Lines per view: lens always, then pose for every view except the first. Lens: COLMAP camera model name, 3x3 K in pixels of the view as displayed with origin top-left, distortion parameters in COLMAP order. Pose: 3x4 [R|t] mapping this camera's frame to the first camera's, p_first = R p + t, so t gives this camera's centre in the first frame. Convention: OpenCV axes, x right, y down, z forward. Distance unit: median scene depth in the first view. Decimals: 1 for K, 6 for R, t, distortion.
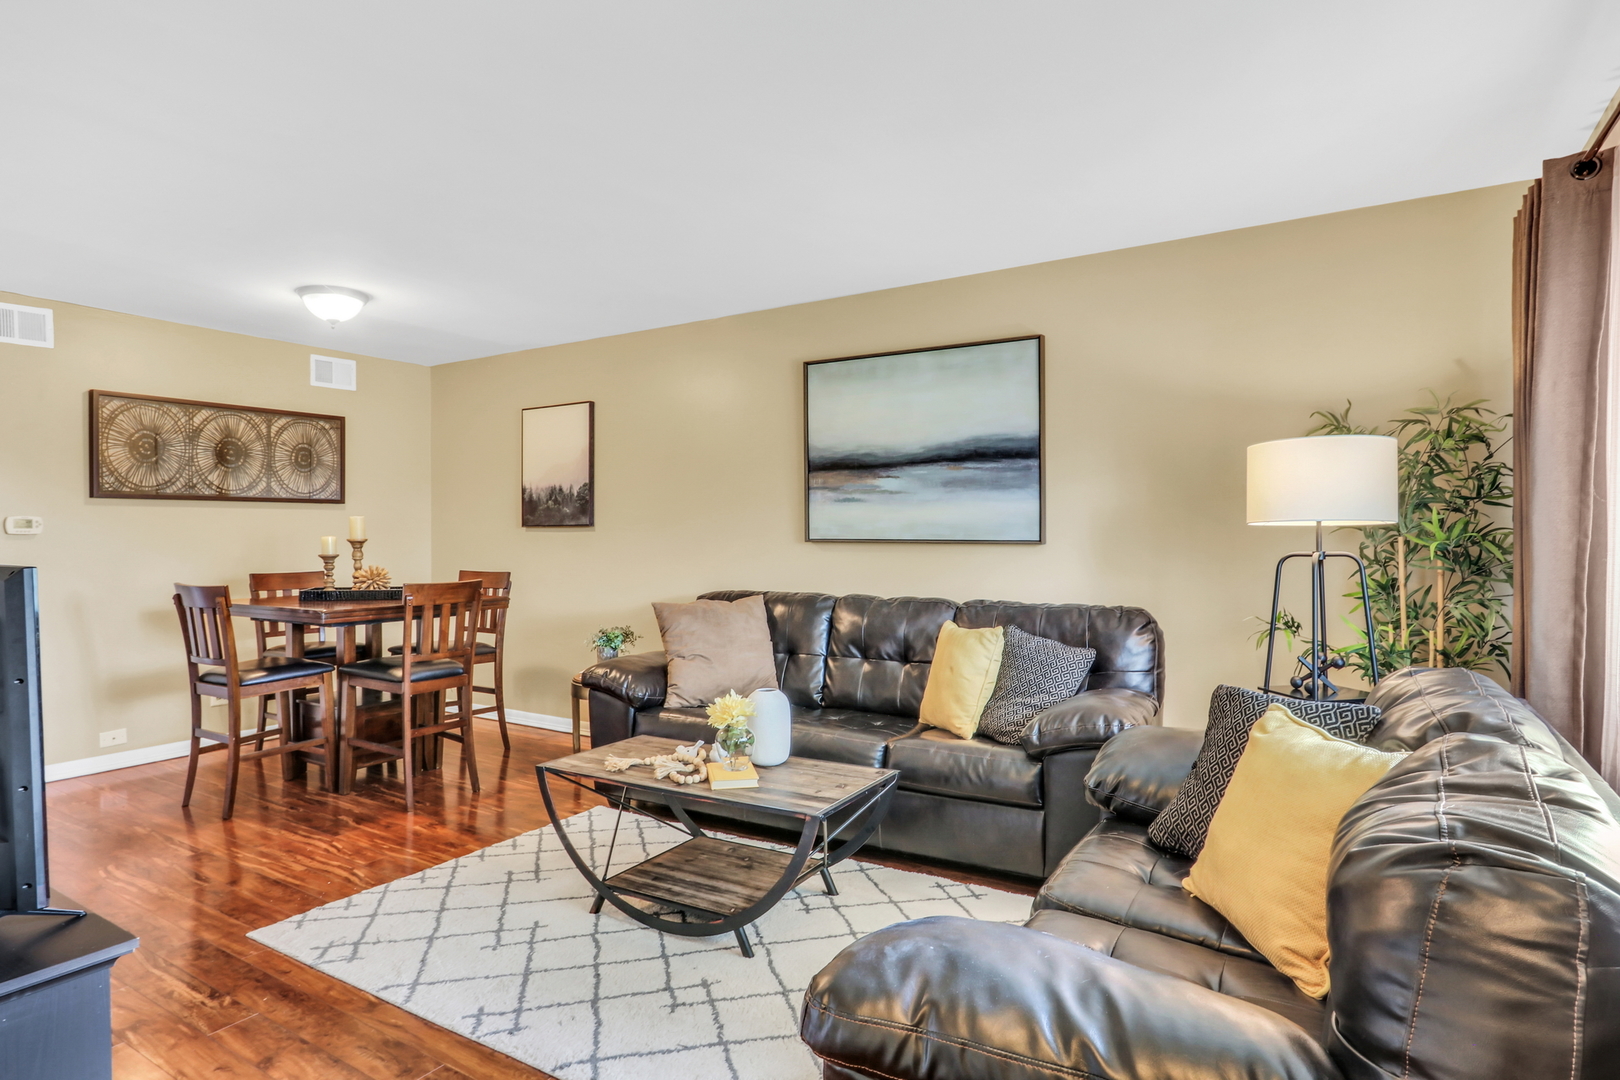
lens RADIAL K [[900.6, 0, 810.0], [0, 900.6, 540.0], [0, 0, 1]] dist [-0.019042, 0.001925]
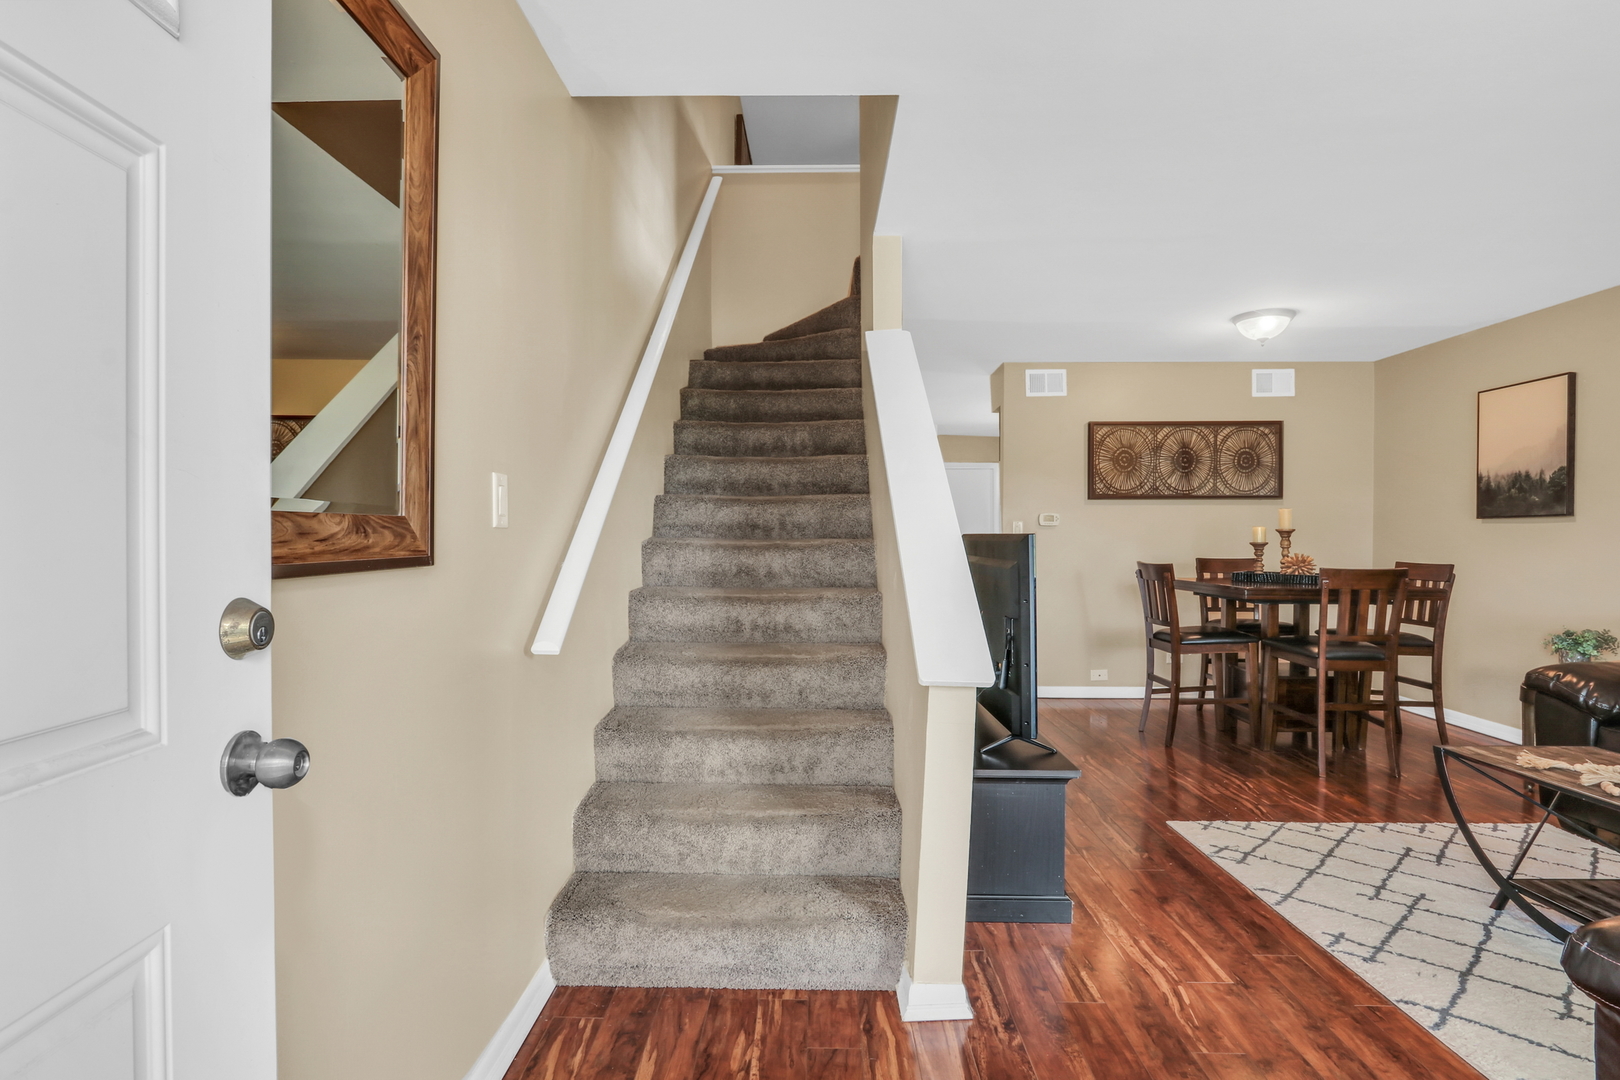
lens RADIAL K [[845.0, 0, 769.6], [0, 845.0, 544.0], [0, 0, 1]] dist [0.002446, 0.001195]
pose [[0.488058, 0.015120, -0.872680, 0.109848], [-0.012830, 0.999866, 0.010149, 0.016056], [0.872717, 0.006244, 0.488187, -0.084093]]
